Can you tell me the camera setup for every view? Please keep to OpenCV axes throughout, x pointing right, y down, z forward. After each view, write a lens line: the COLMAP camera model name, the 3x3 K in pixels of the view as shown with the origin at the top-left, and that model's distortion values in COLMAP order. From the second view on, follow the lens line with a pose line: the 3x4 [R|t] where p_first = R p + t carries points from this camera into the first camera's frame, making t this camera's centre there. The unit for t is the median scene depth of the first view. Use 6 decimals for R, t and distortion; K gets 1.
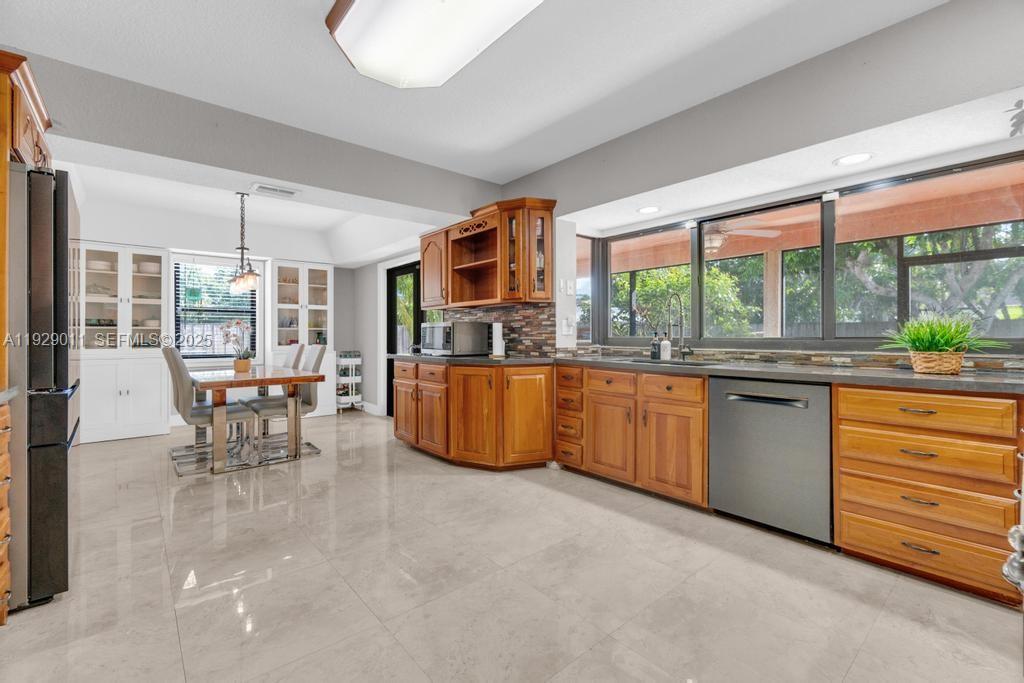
lens RADIAL K [[446.5, 0, 509.0], [0, 446.5, 336.8], [0, 0, 1]] dist [0.011080, 0.000268]
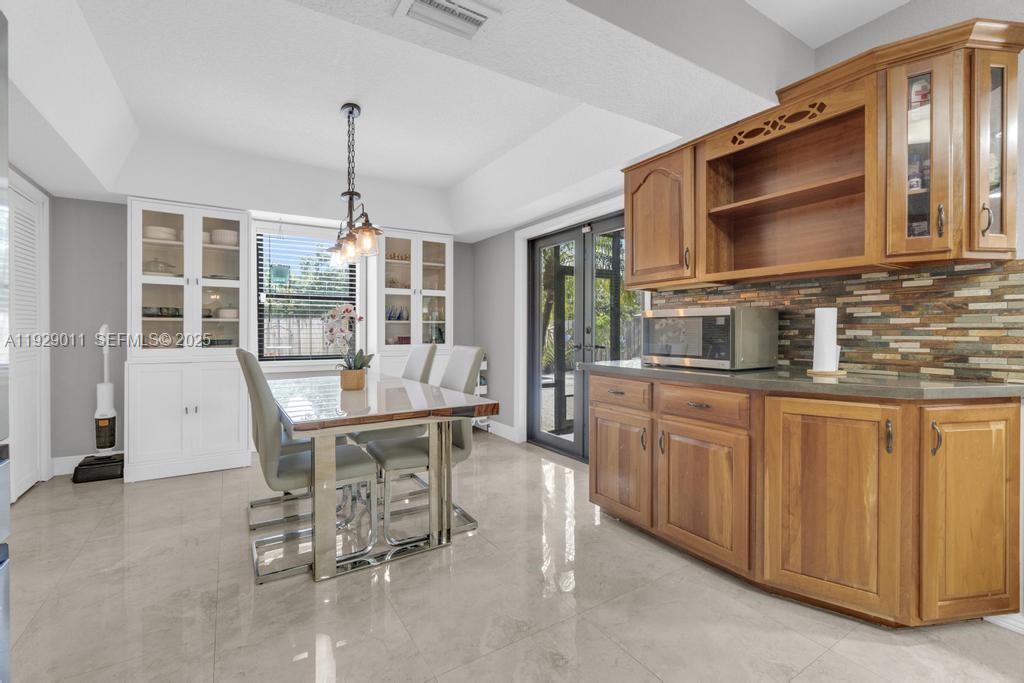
lens RADIAL K [[446.5, 0, 514.1], [0, 446.5, 337.4], [0, 0, 1]] dist [0.011080, 0.000268]
pose [[0.991650, 0.005705, -0.128830, -0.255951], [-0.004306, 0.999929, 0.011130, -0.001394], [0.128884, -0.010483, 0.991604, 0.361177]]
